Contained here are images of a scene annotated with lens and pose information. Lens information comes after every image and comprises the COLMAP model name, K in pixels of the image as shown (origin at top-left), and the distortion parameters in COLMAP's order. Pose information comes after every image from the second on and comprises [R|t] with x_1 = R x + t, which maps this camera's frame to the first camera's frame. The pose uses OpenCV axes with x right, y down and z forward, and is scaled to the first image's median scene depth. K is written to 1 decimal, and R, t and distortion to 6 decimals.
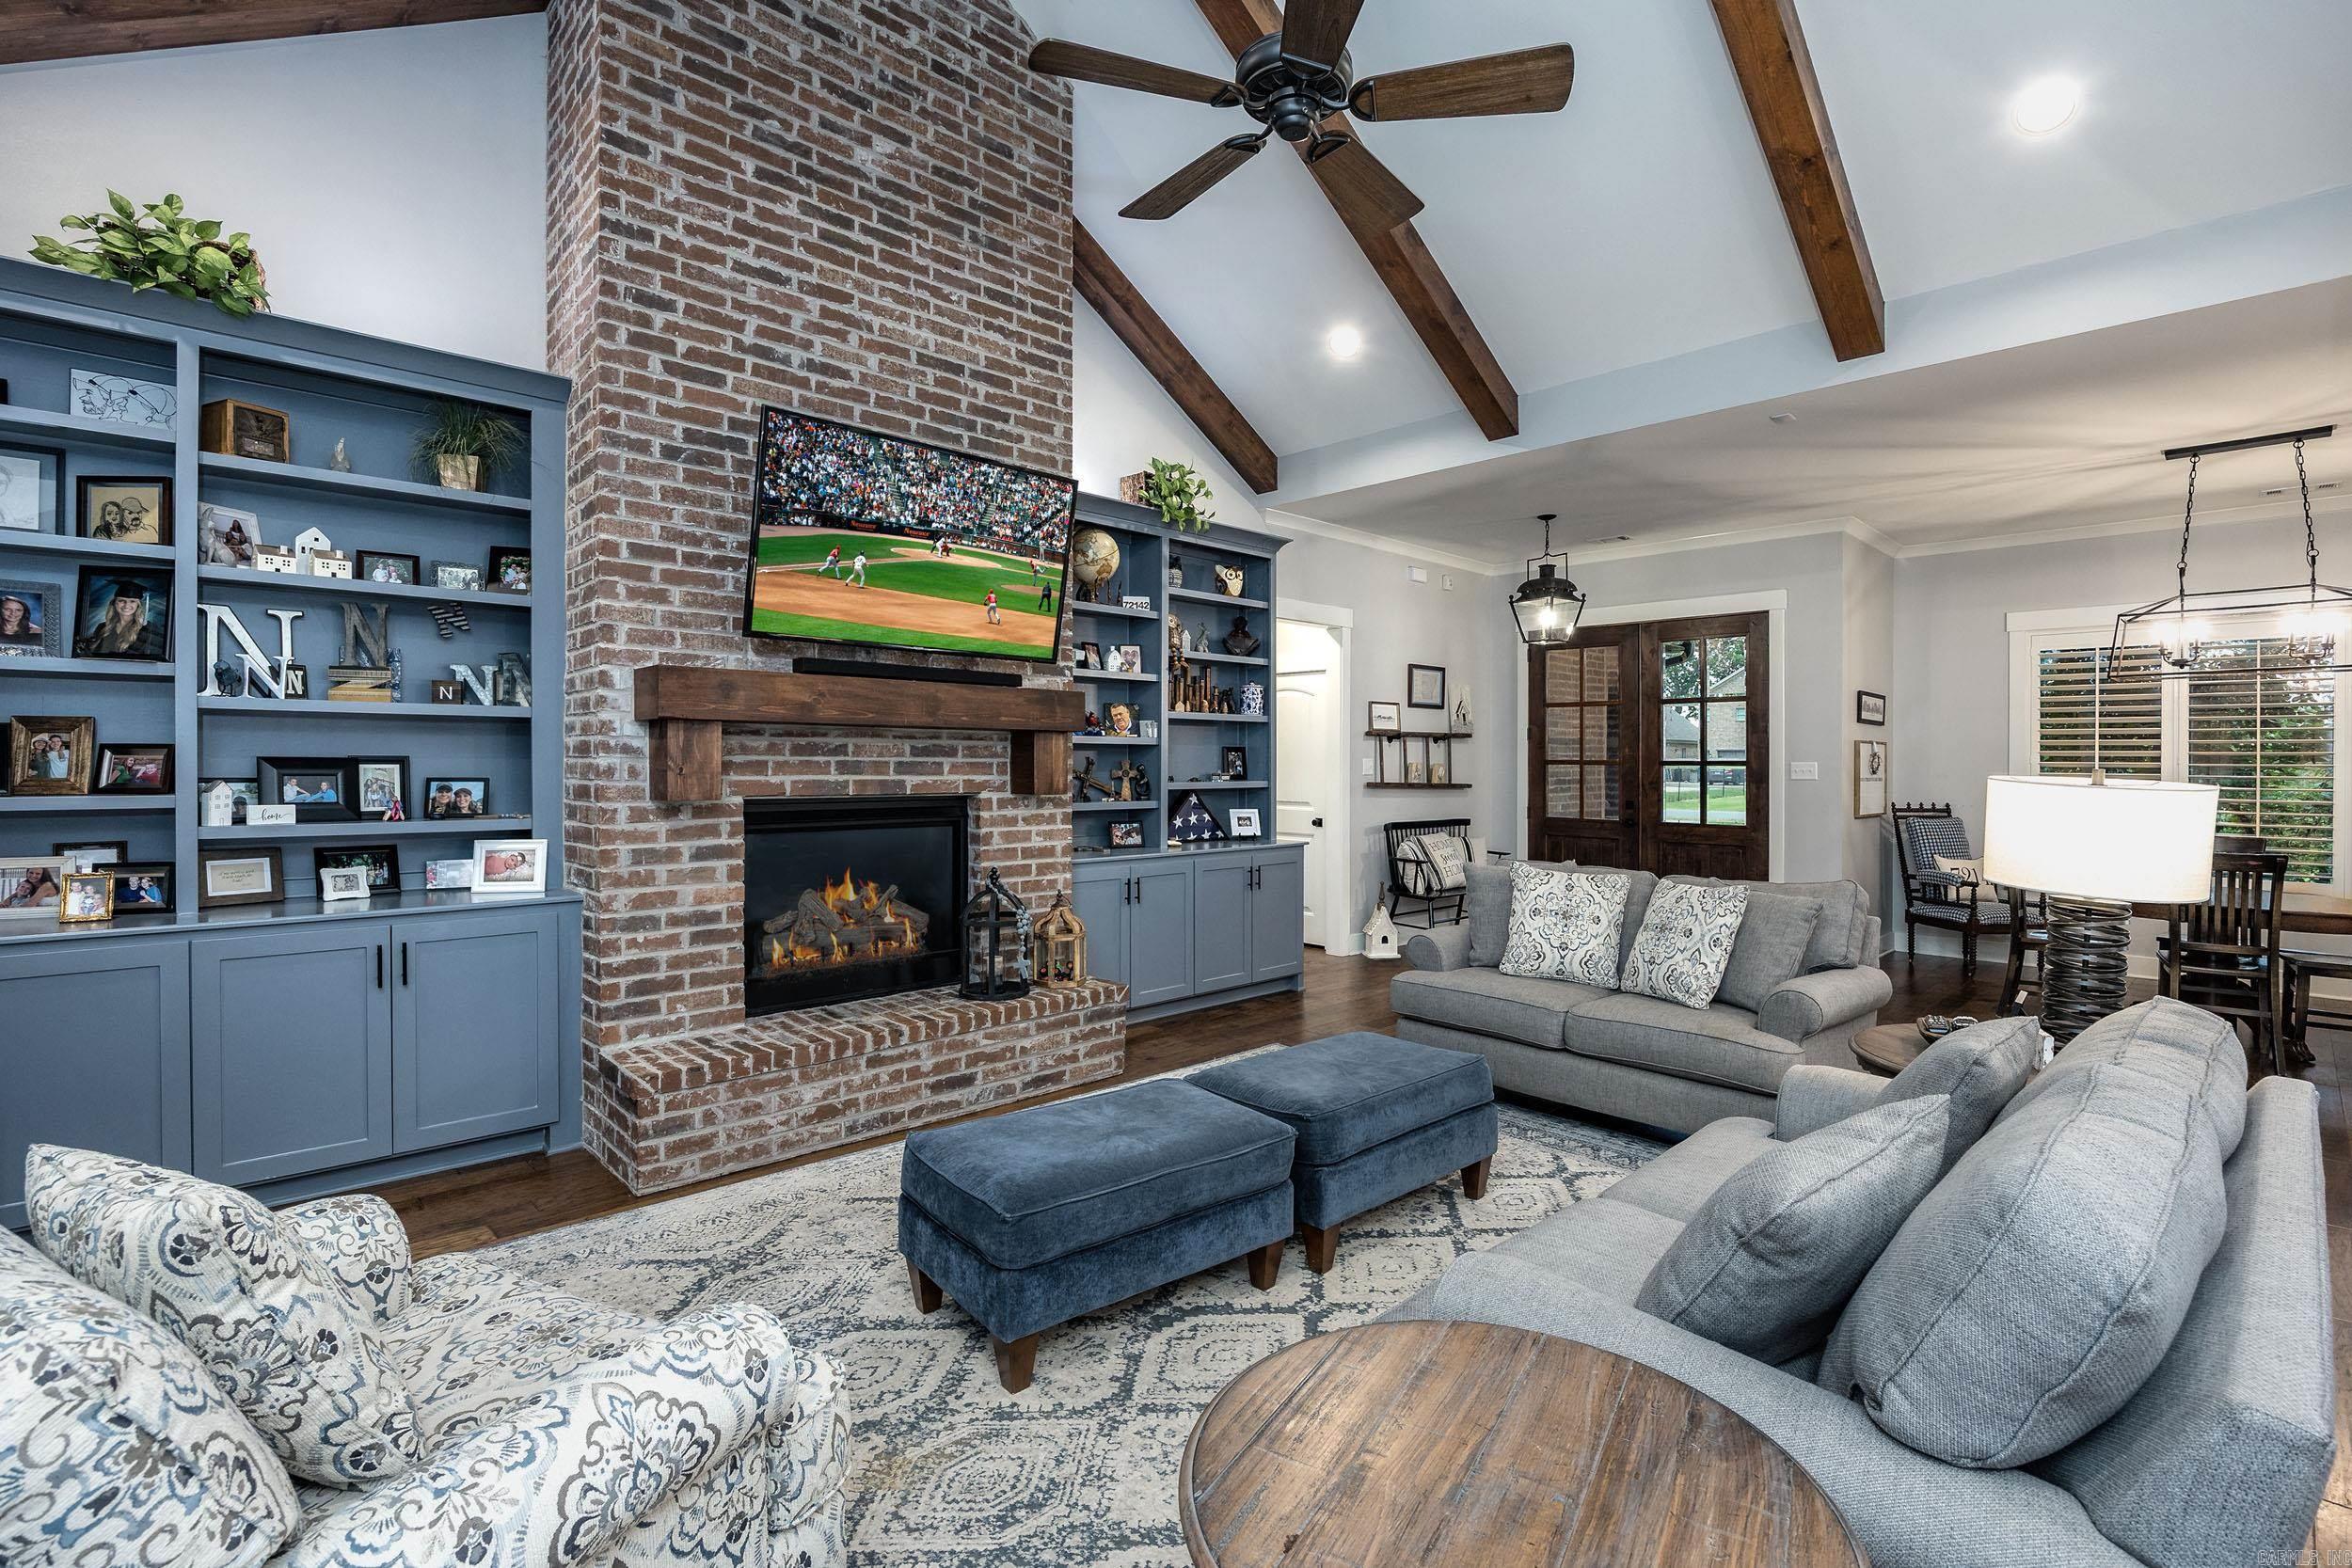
lens RADIAL K [[1071.5, 0, 1106.6], [0, 1071.5, 775.8], [0, 0, 1]] dist [-0.015122, 0.000687]
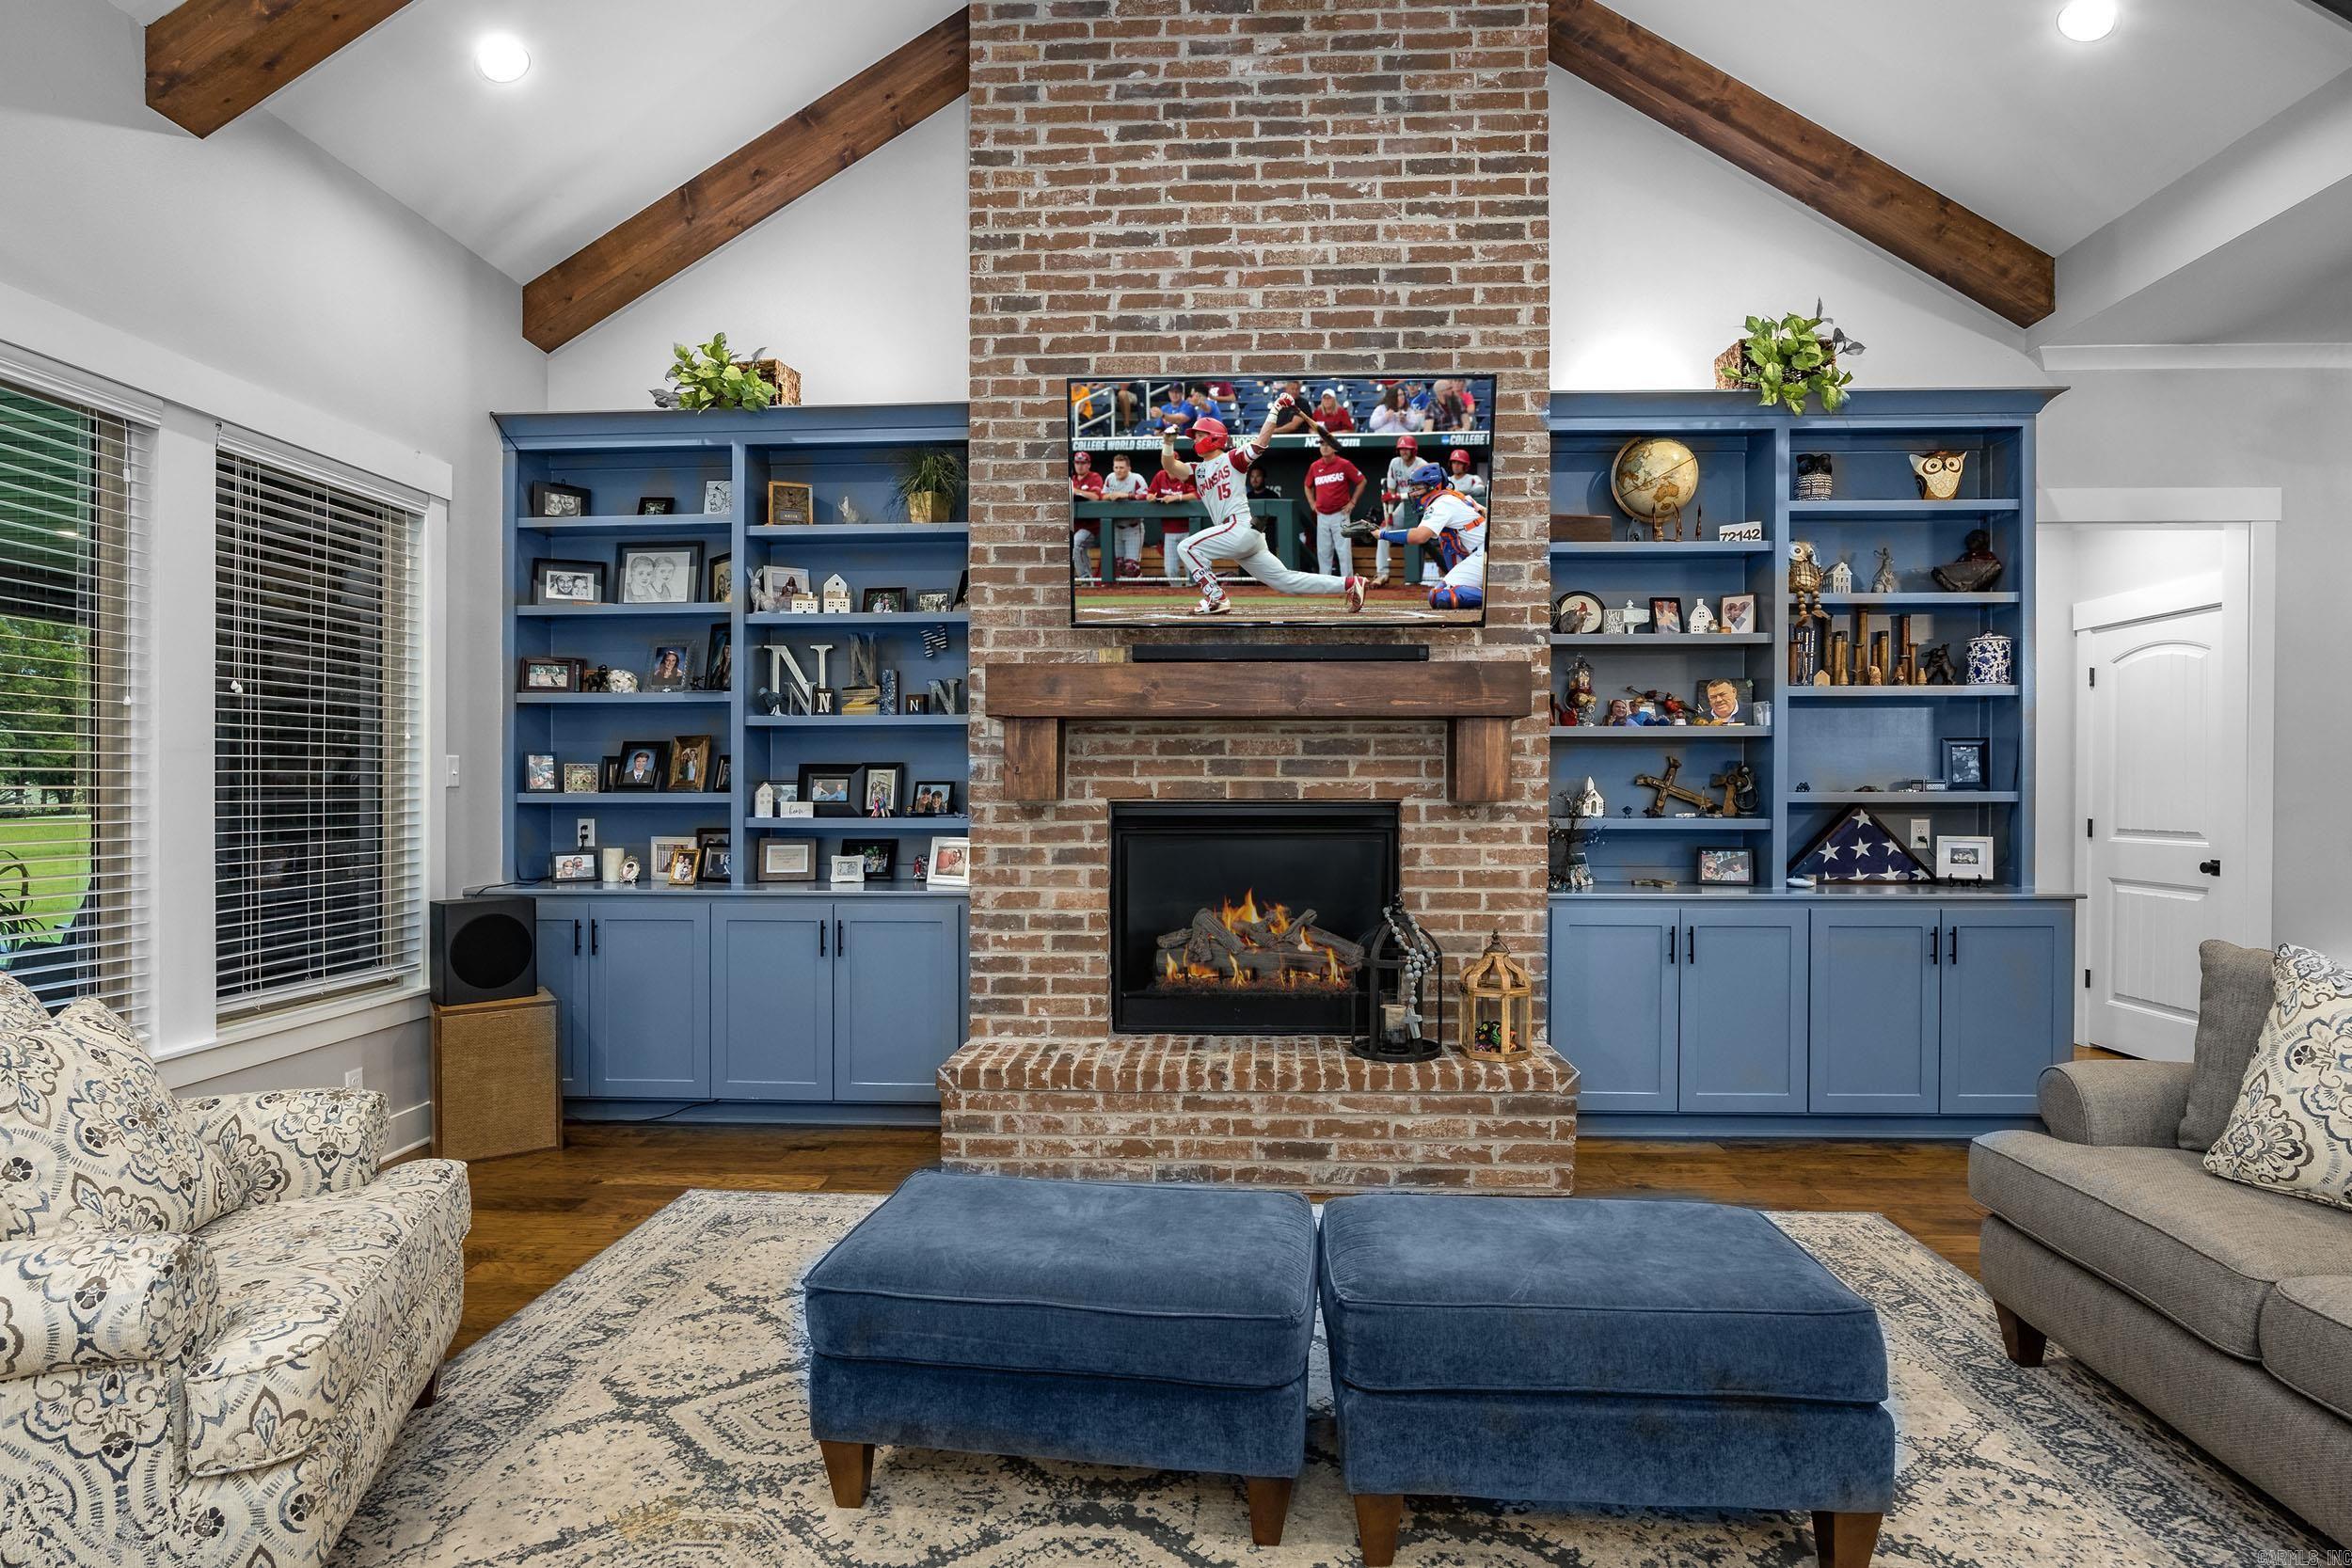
lens RADIAL K [[1128.8, 0, 1177.0], [0, 1128.8, 804.6], [0, 0, 1]] dist [-0.017006, 0.000737]
pose [[0.713034, 0.005479, -0.701108, 0.390624], [-0.006536, 0.999978, 0.001168, 0.022431], [0.701099, 0.003749, 0.713055, 0.319863]]
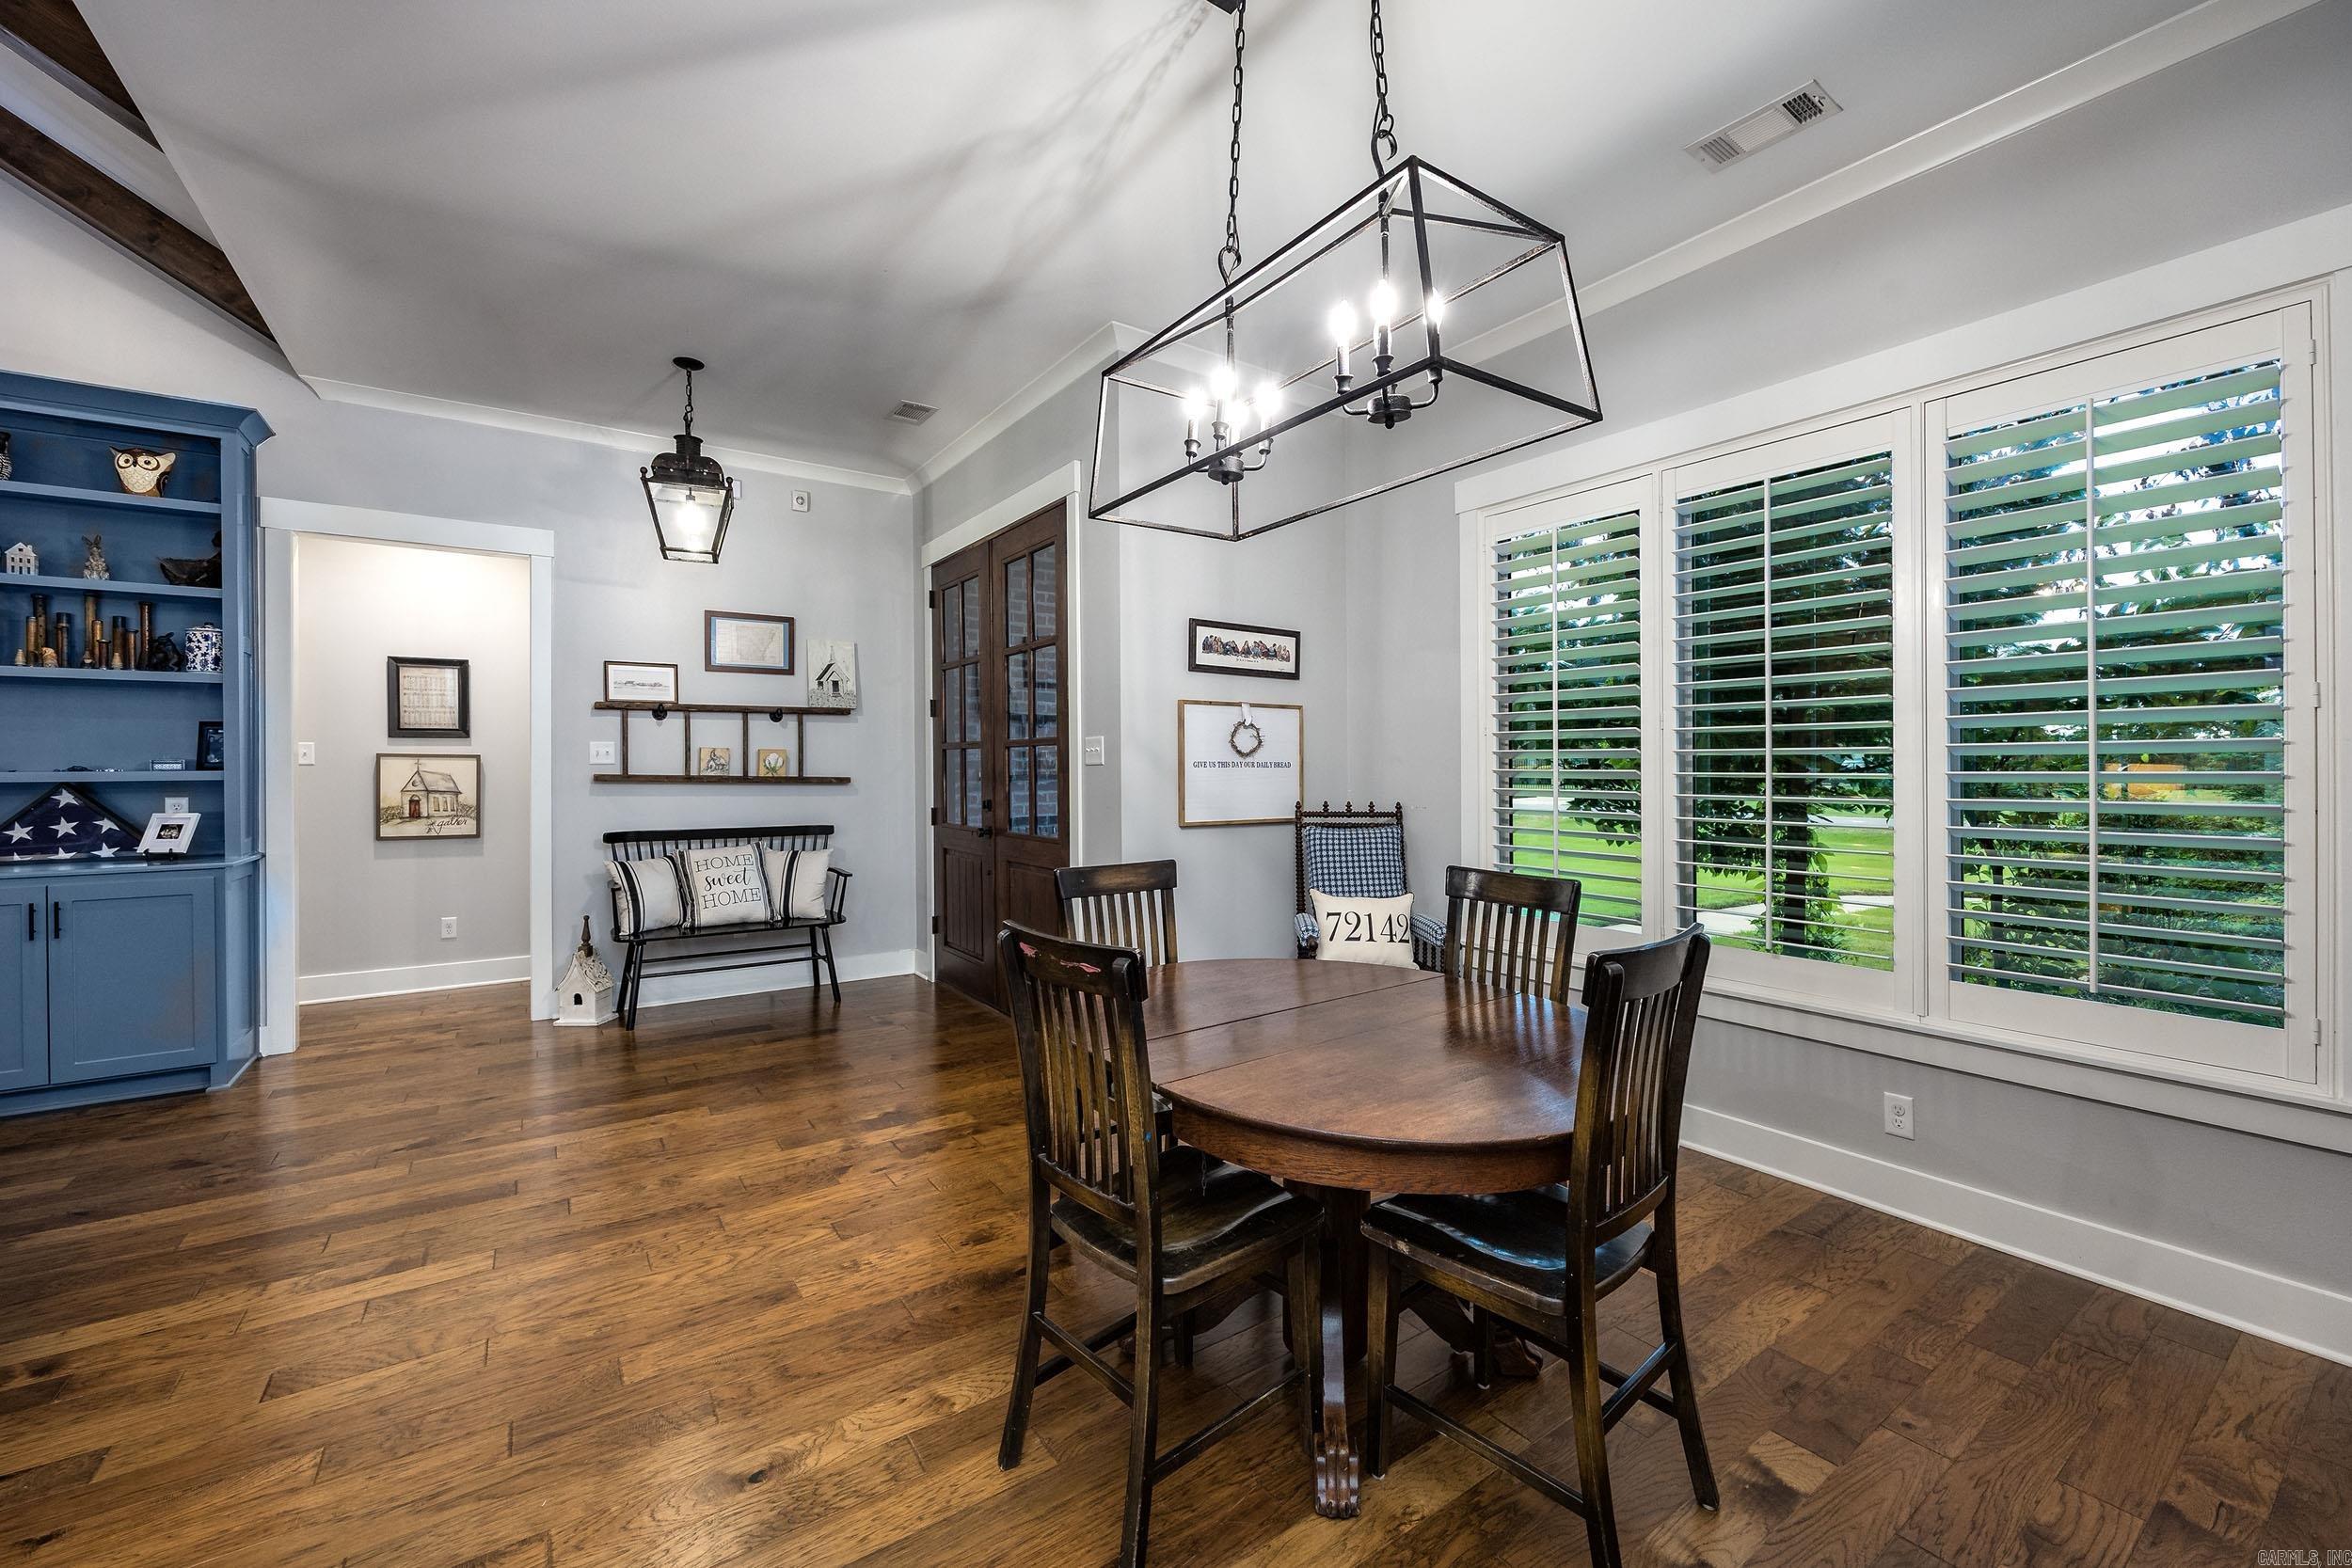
lens RADIAL K [[944.5, 0, 1175.5], [0, 944.5, 772.6], [0, 0, 1]] dist [-0.001719, -0.000292]
pose [[0.991853, -0.005356, -0.127274, 1.246378], [0.004587, 0.999969, -0.006336, 0.018899], [0.127305, 0.005701, 0.991847, 0.750787]]
